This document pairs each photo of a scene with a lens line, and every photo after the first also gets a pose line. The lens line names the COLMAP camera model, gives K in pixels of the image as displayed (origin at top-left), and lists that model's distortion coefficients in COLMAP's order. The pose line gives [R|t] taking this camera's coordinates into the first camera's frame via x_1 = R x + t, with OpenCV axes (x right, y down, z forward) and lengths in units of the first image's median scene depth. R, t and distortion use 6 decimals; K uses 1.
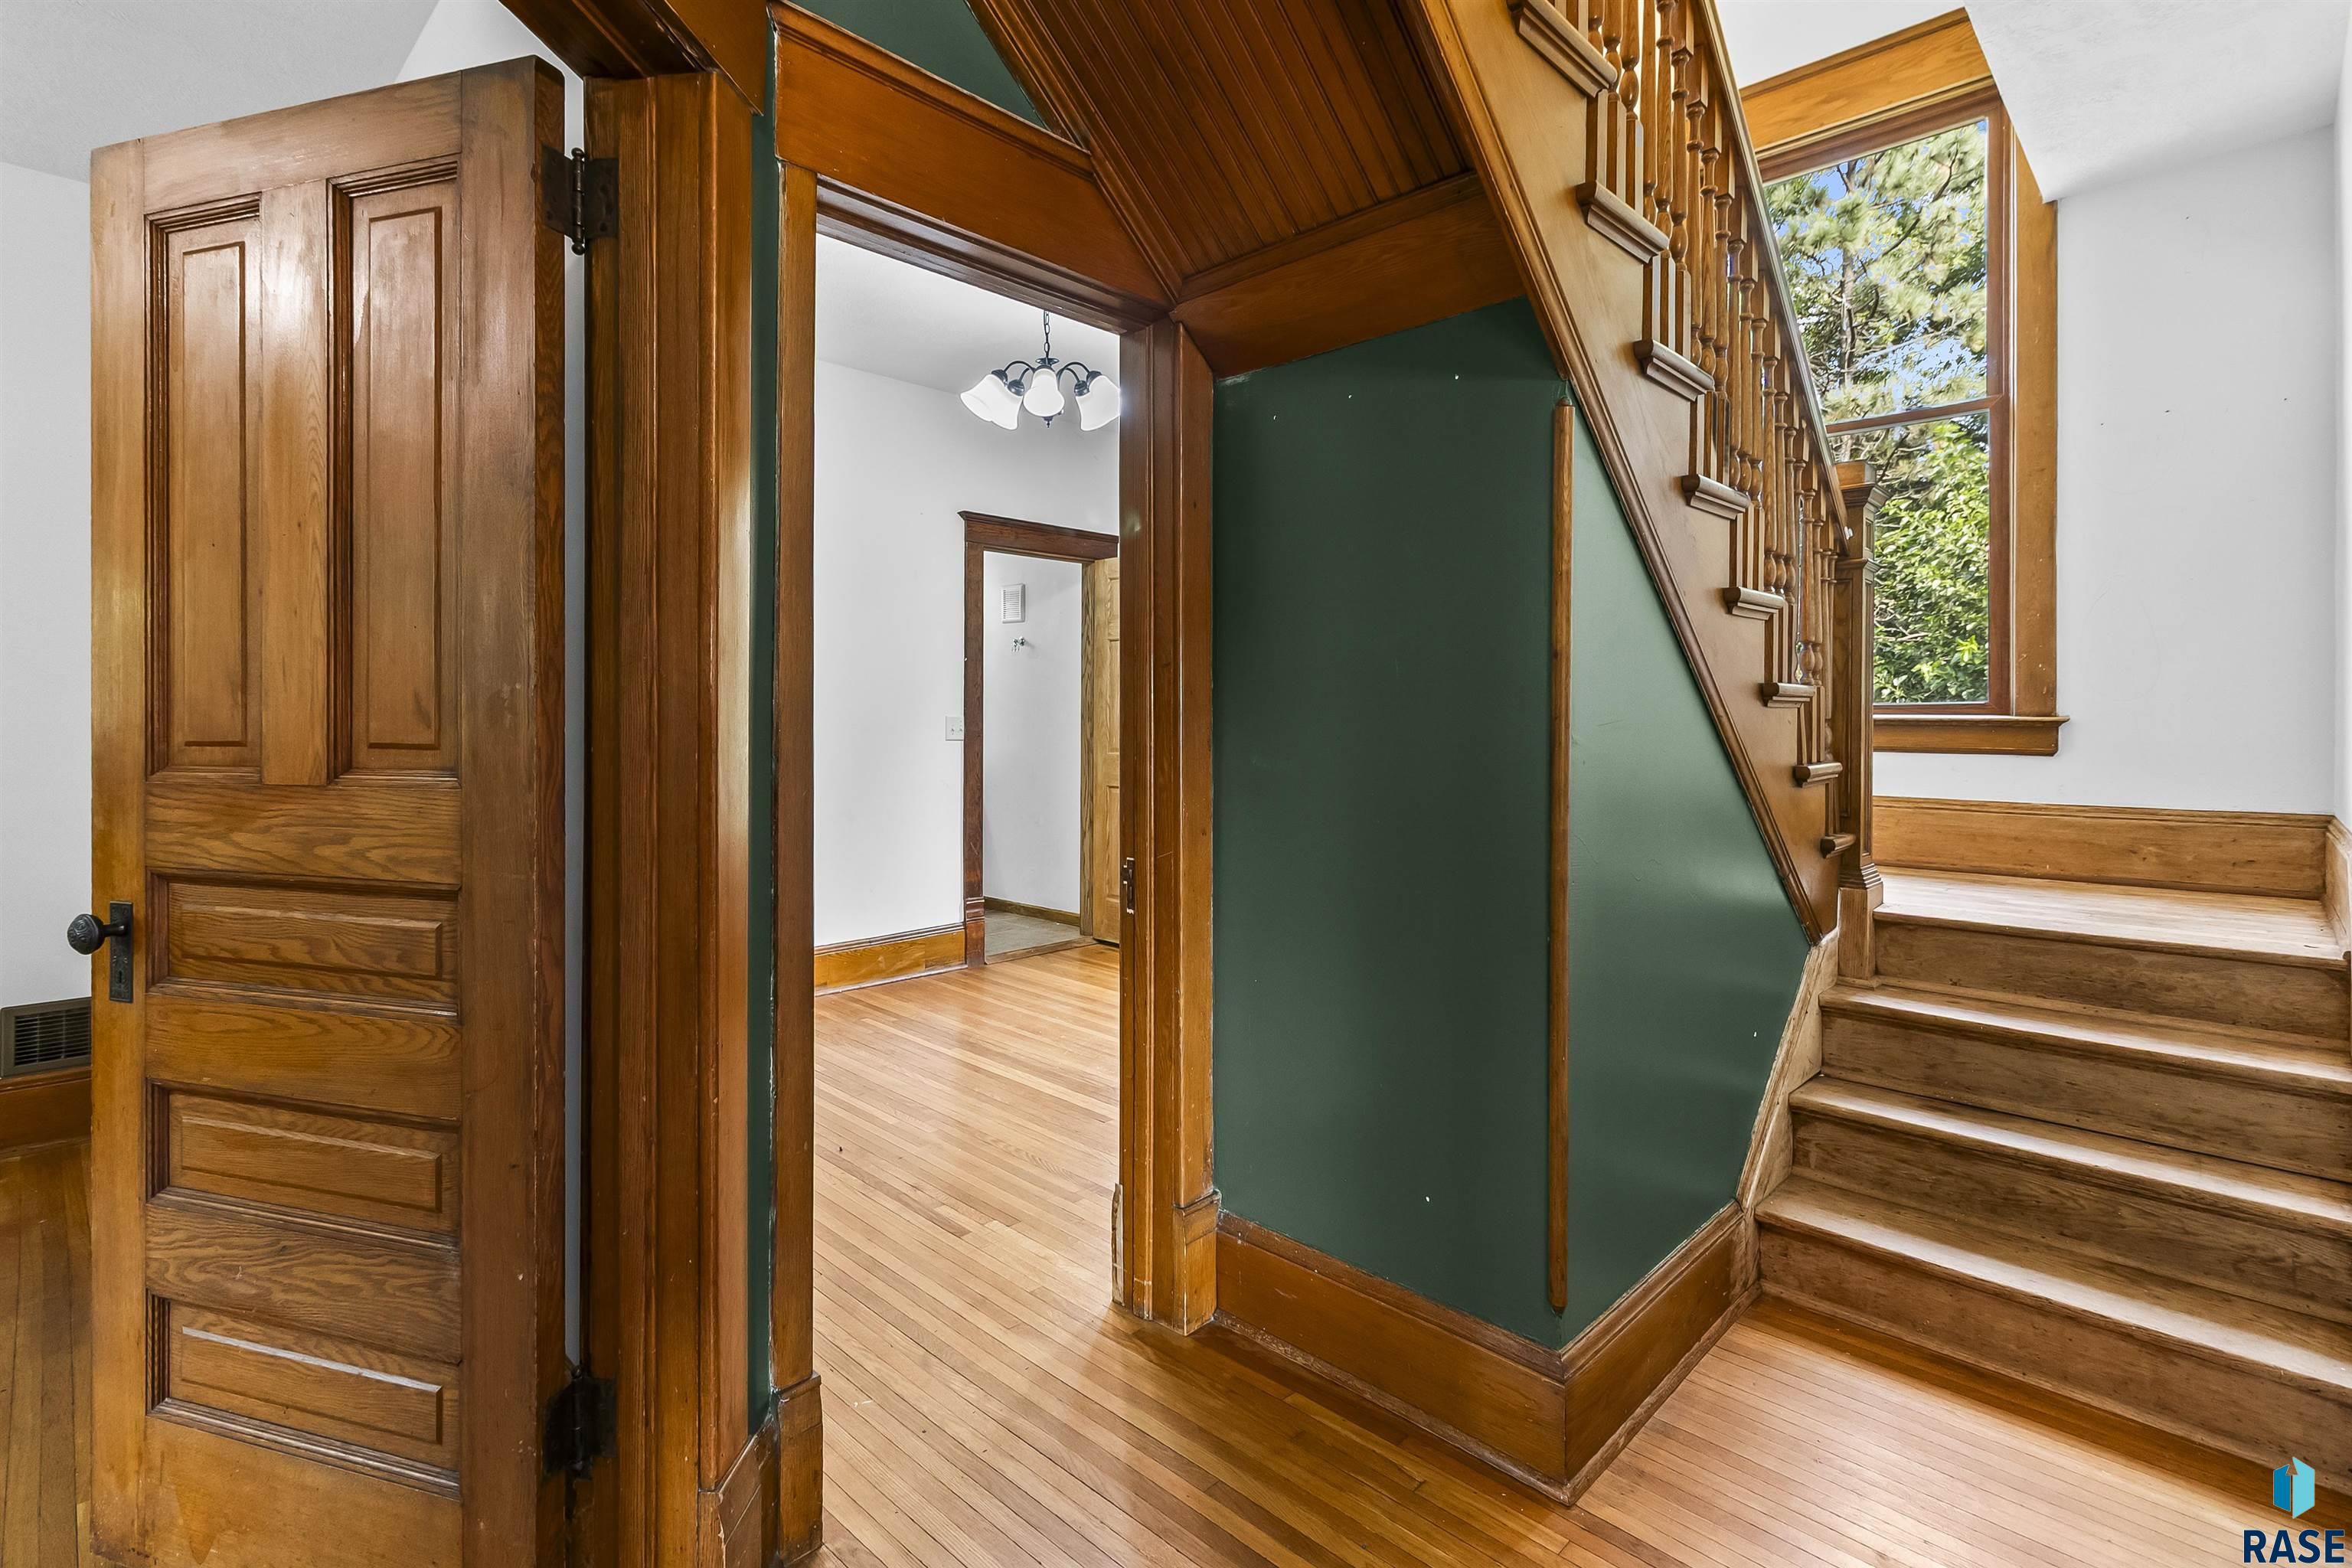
lens RADIAL K [[1104.2, 0, 1176.9], [0, 1104.2, 717.2], [0, 0, 1]] dist [-0.001455, 0.000703]
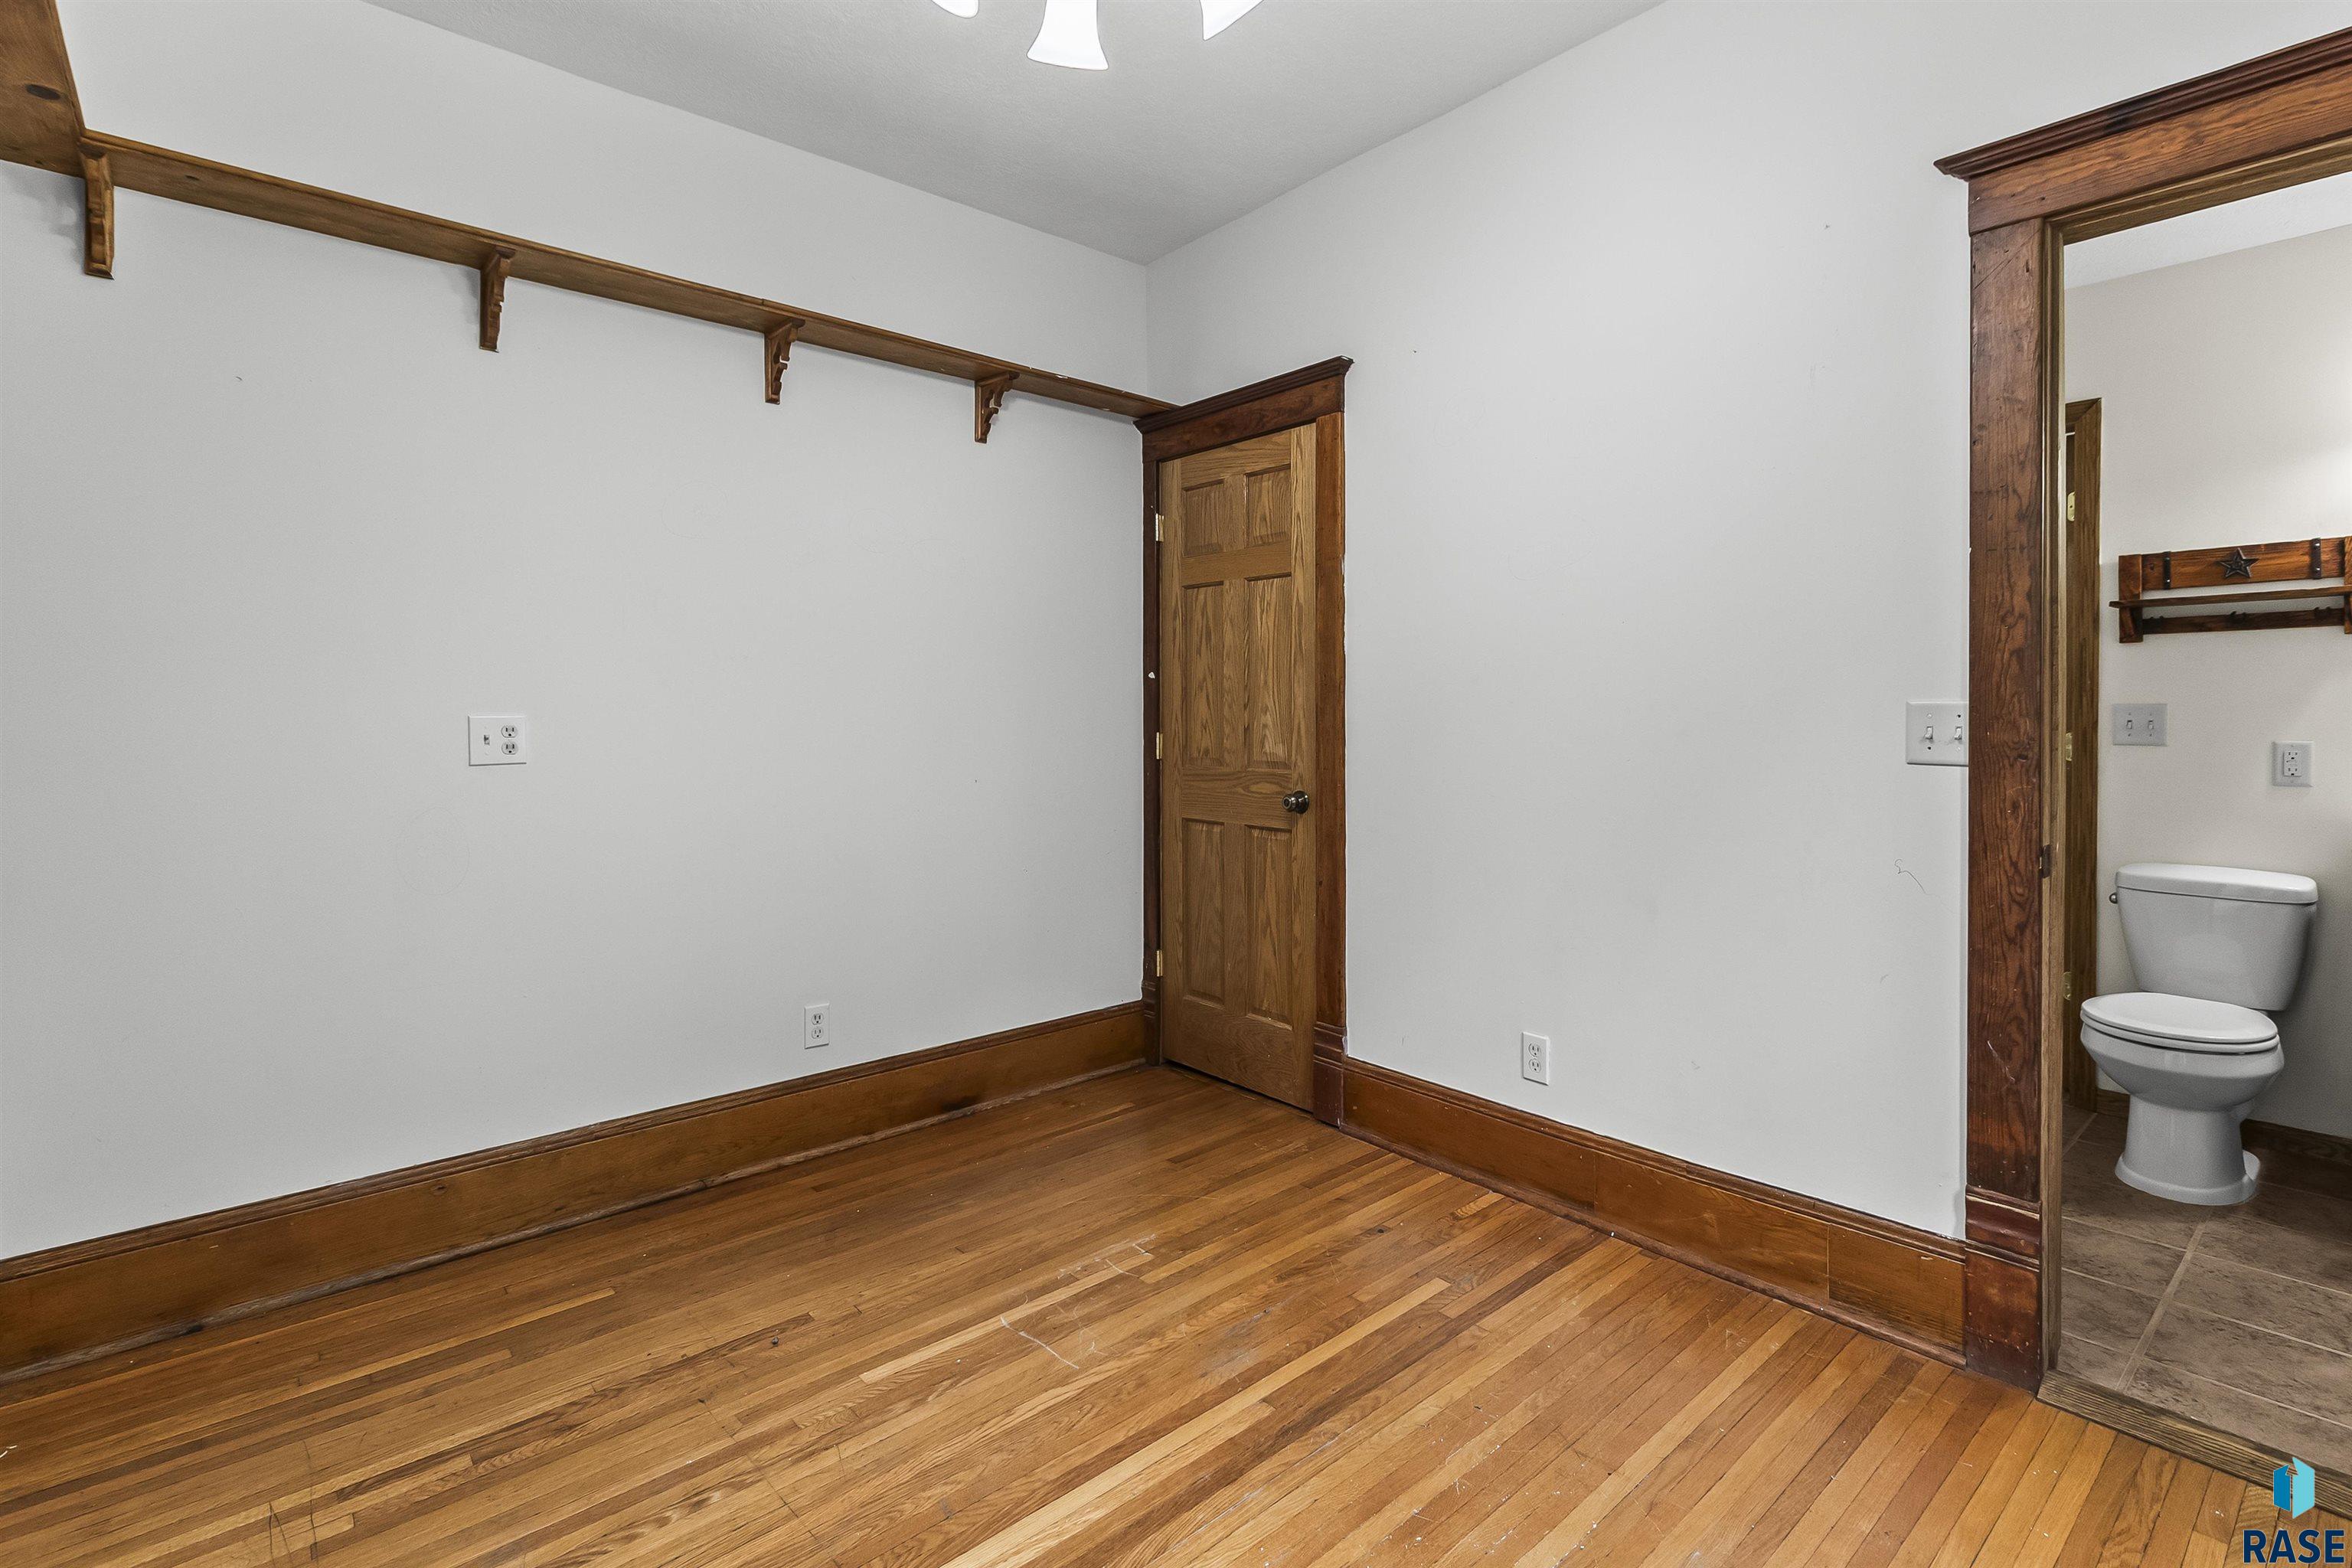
lens RADIAL K [[1104.2, 0, 1185.7], [0, 1104.2, 724.7], [0, 0, 1]] dist [-0.001455, 0.000703]
pose [[-0.084265, 0.012907, -0.996360, 0.205426], [0.006416, 0.999902, 0.012410, 0.000733], [0.996423, -0.005347, -0.084340, 0.767639]]
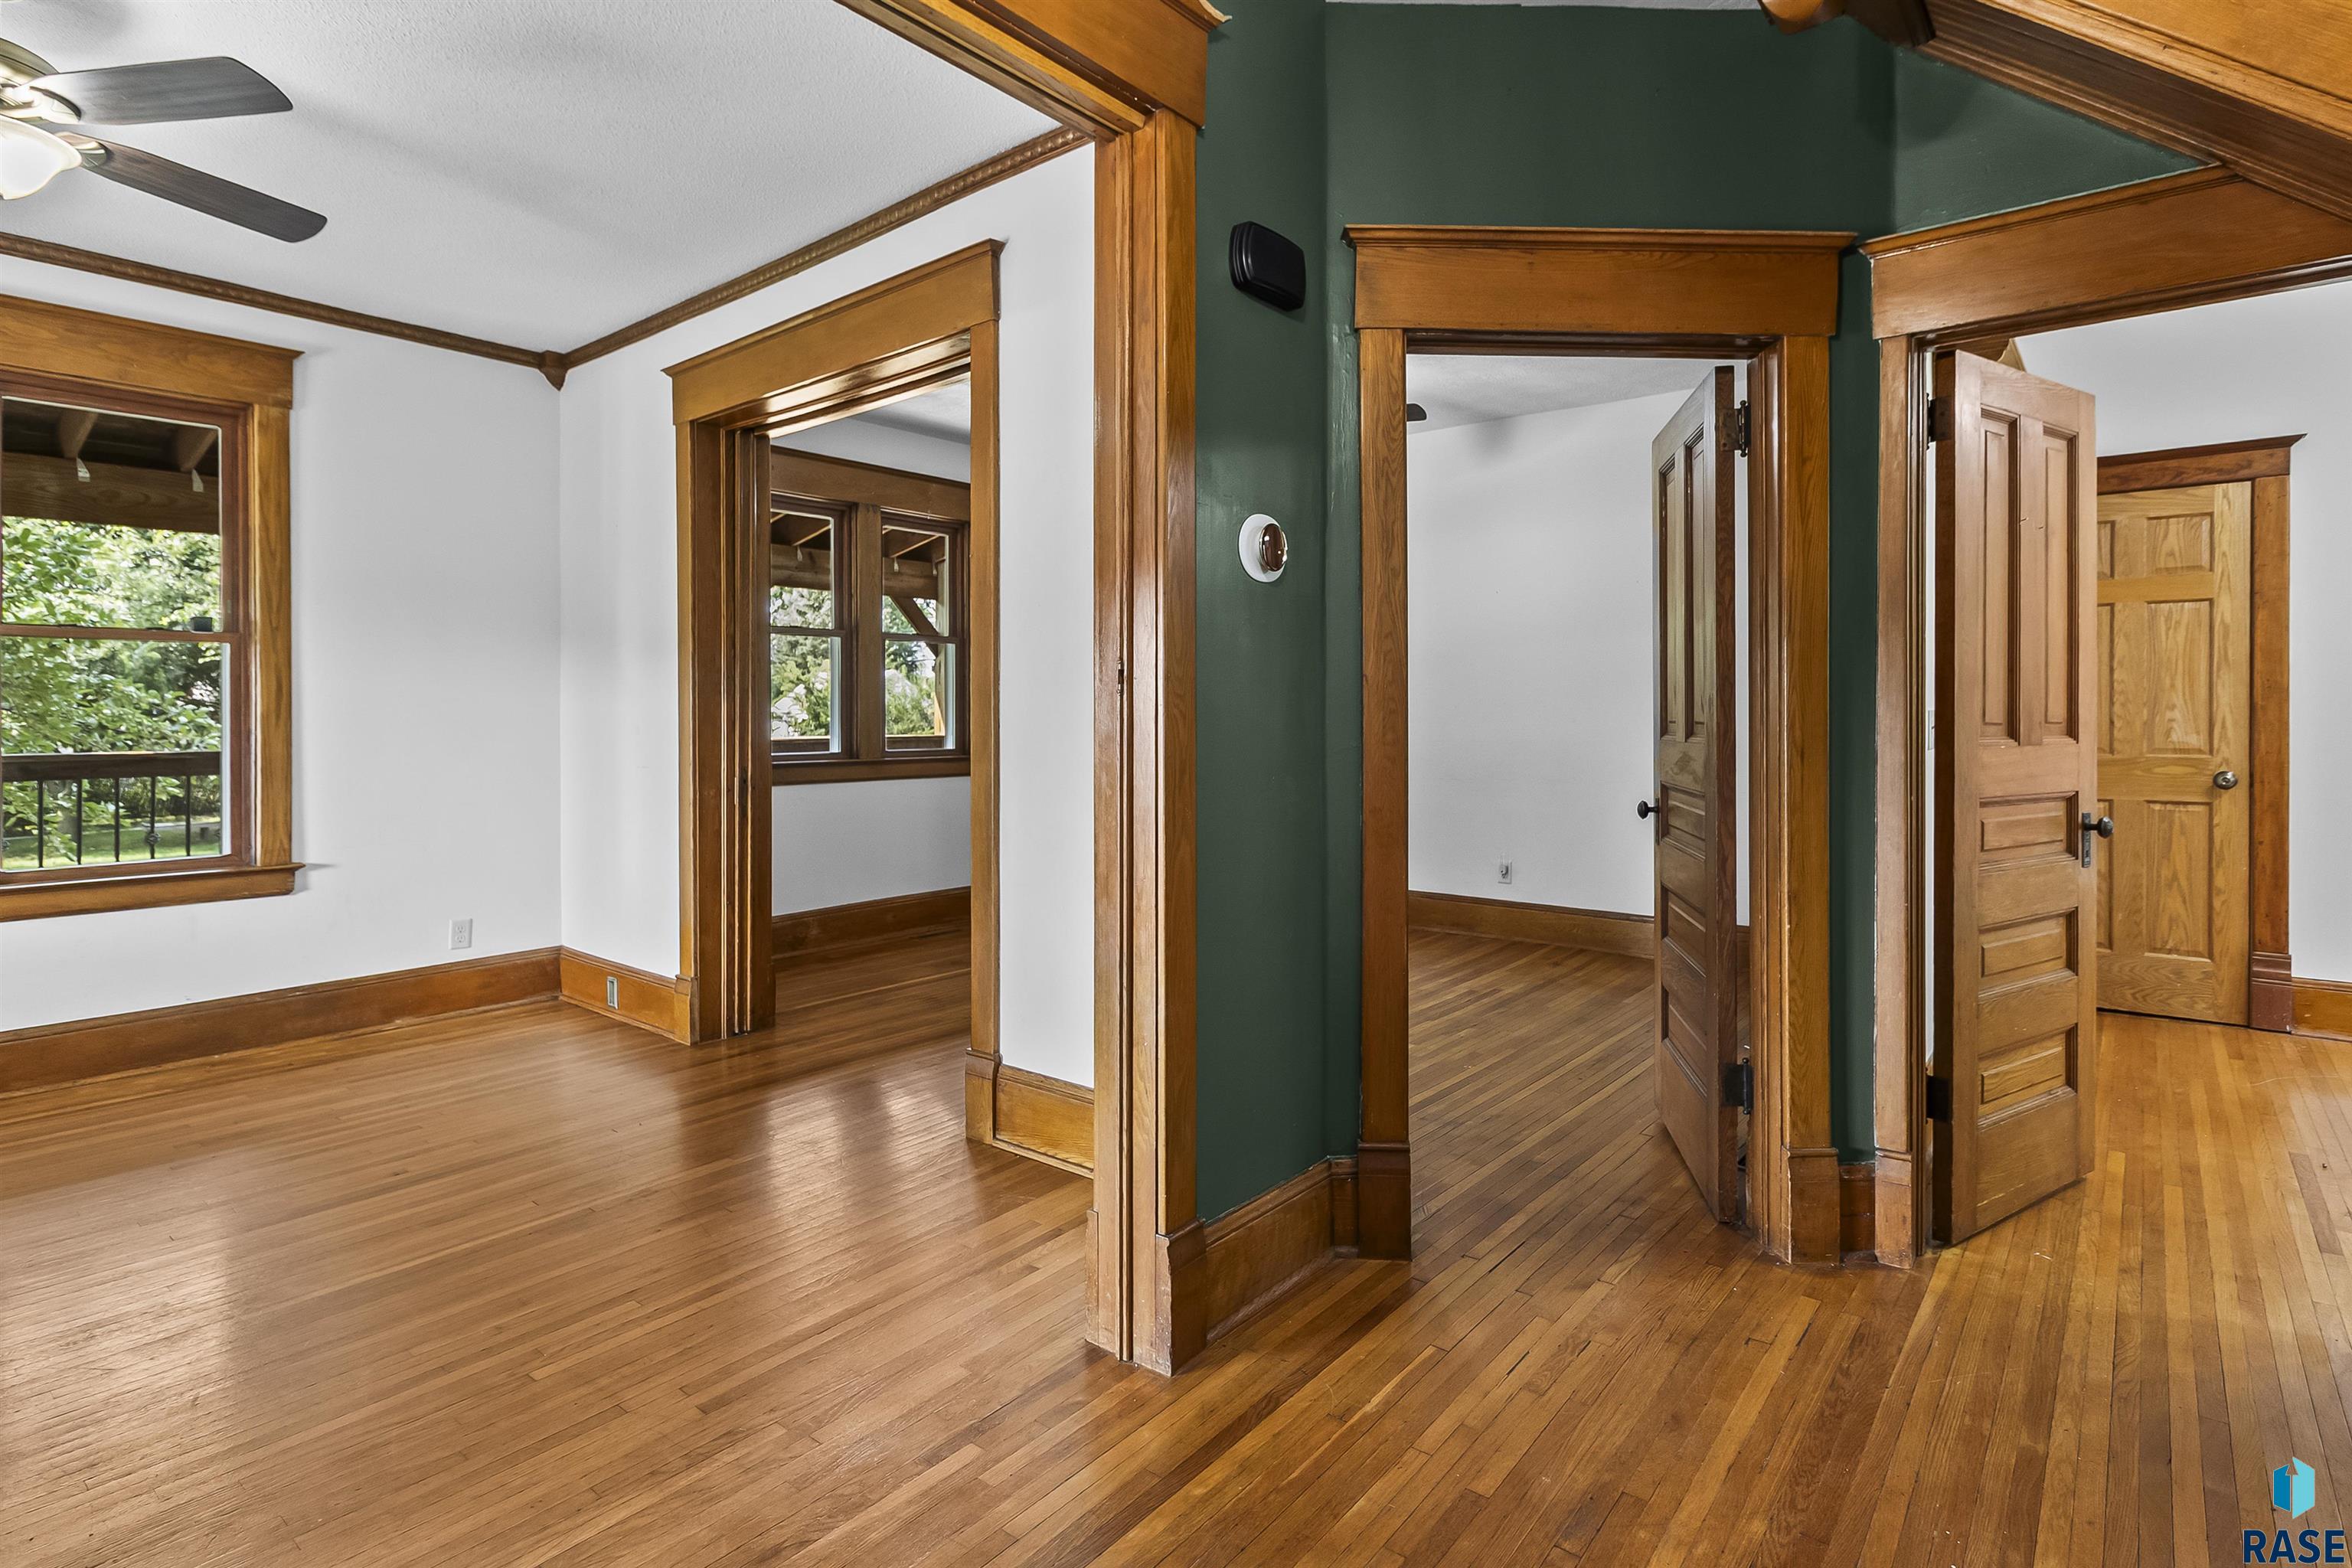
lens RADIAL K [[1218.4, 0, 1183.8], [0, 1218.4, 724.7], [0, 0, 1]] dist [0.002146, 0.001234]
pose [[0.099415, 0.005144, -0.995033, 0.369600], [0.008419, 0.999946, 0.006011, 0.001674], [0.995010, -0.008975, 0.099367, -0.036037]]
